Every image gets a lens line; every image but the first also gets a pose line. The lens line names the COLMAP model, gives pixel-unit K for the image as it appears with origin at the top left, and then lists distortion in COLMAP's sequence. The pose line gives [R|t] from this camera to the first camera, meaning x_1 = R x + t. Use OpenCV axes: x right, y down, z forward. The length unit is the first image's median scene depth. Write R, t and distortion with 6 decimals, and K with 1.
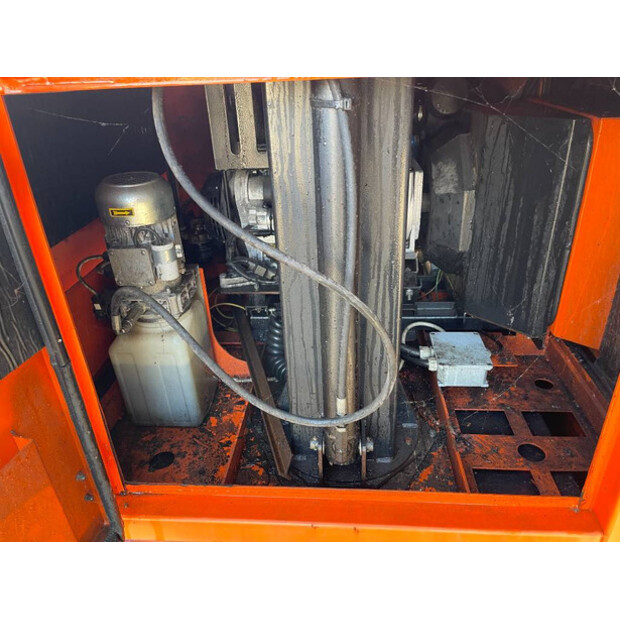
lens RADIAL K [[472.2, 0, 307.5], [0, 472.2, 306.0], [0, 0, 1]] dist [0.053725, -0.059043]
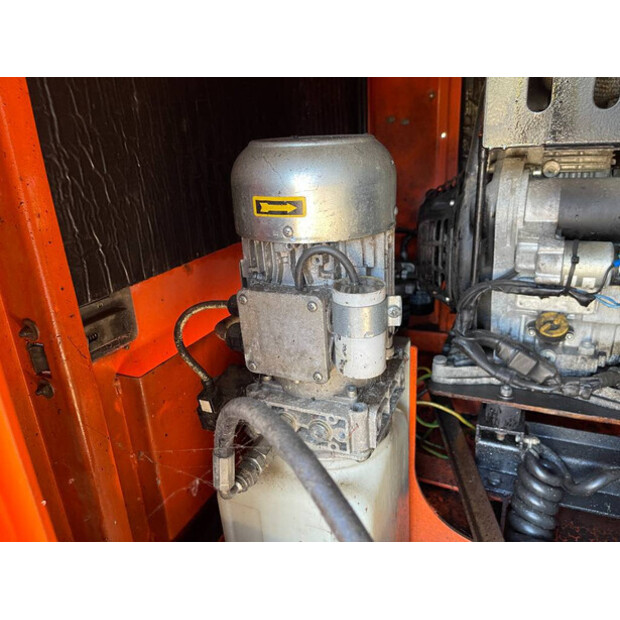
lens RADIAL K [[472.2, 0, 307.5], [0, 472.2, 306.0], [0, 0, 1]] dist [0.053725, -0.059043]
pose [[0.938504, 0.109539, -0.327432, -0.200782], [-0.147804, 0.984512, -0.094287, -0.068183], [0.312033, 0.136885, 0.940158, 0.572187]]
